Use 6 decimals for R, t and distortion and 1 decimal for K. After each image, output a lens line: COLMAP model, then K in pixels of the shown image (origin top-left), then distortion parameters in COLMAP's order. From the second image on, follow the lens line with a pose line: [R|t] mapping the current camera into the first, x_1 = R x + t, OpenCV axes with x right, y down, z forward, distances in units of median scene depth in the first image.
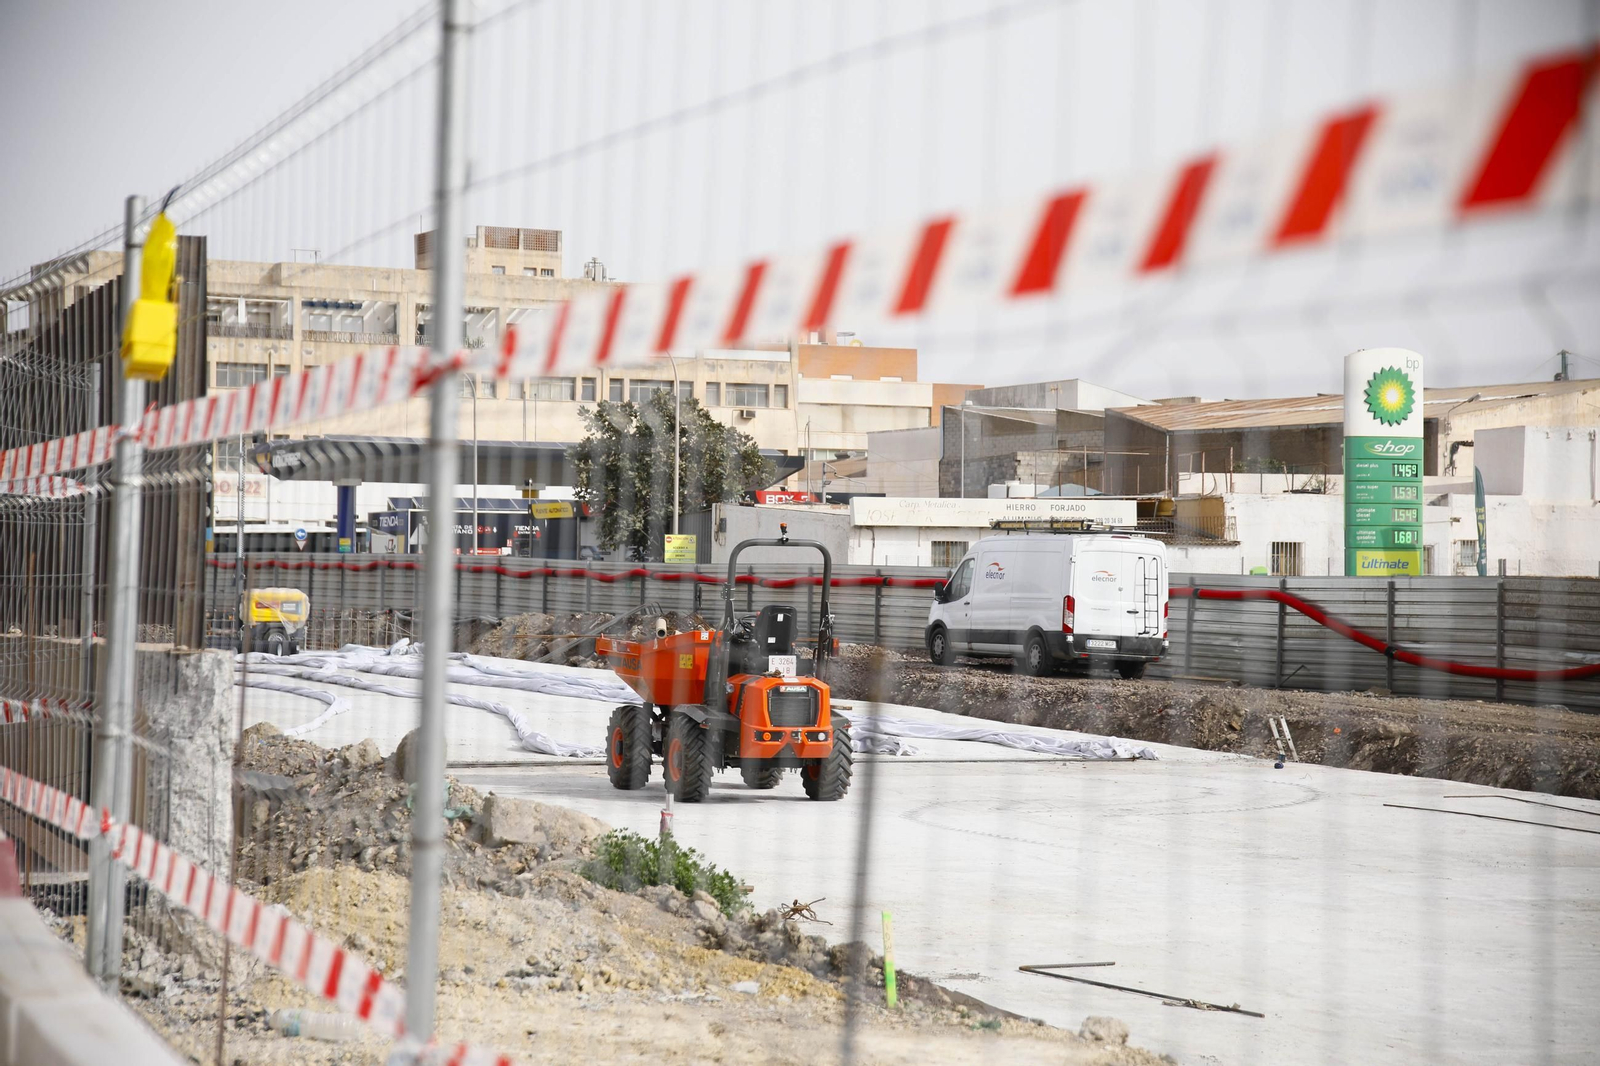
lens RADIAL K [[3647.2, 0, 801.2], [0, 3647.2, 531.3], [0, 0, 1]] dist [0.562014, 0.000000]
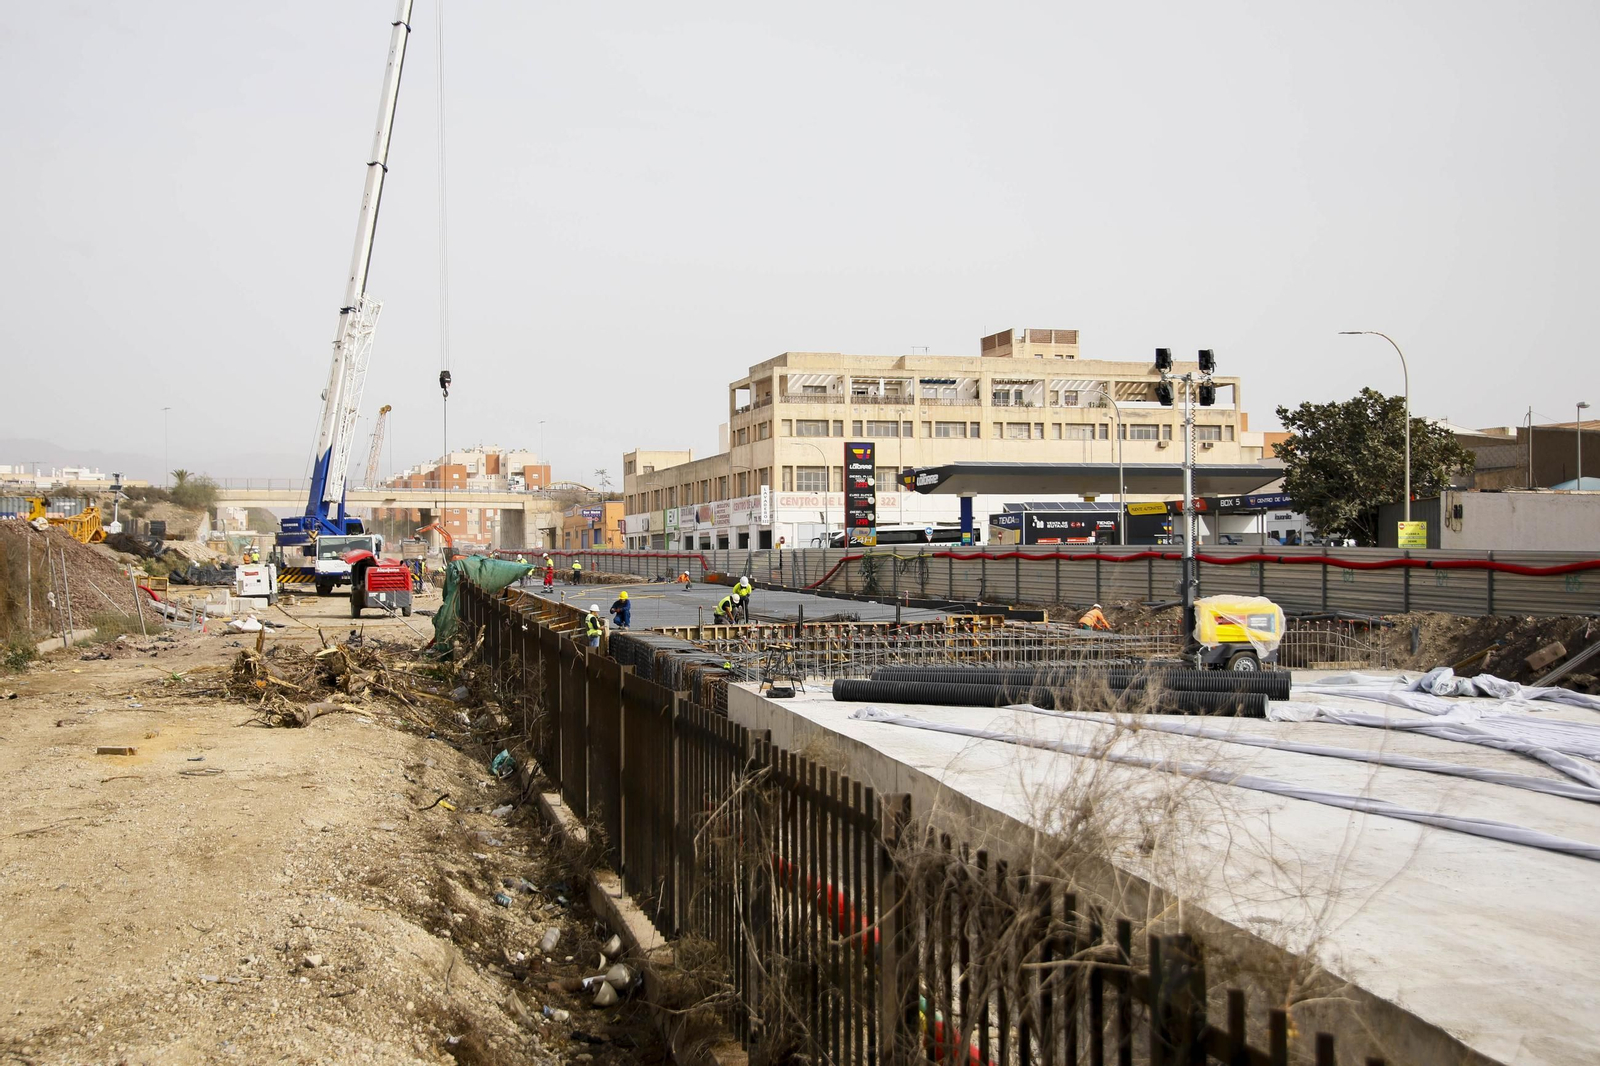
lens RADIAL K [[1617.5, 0, 799.5], [0, 1617.5, 535.2], [0, 0, 1]] dist [0.003194, 0.000000]
pose [[0.989669, -0.020158, -0.141945, -0.091893], [0.020634, 0.999785, 0.001886, 0.000241], [0.141876, -0.004796, 0.989873, 0.331789]]
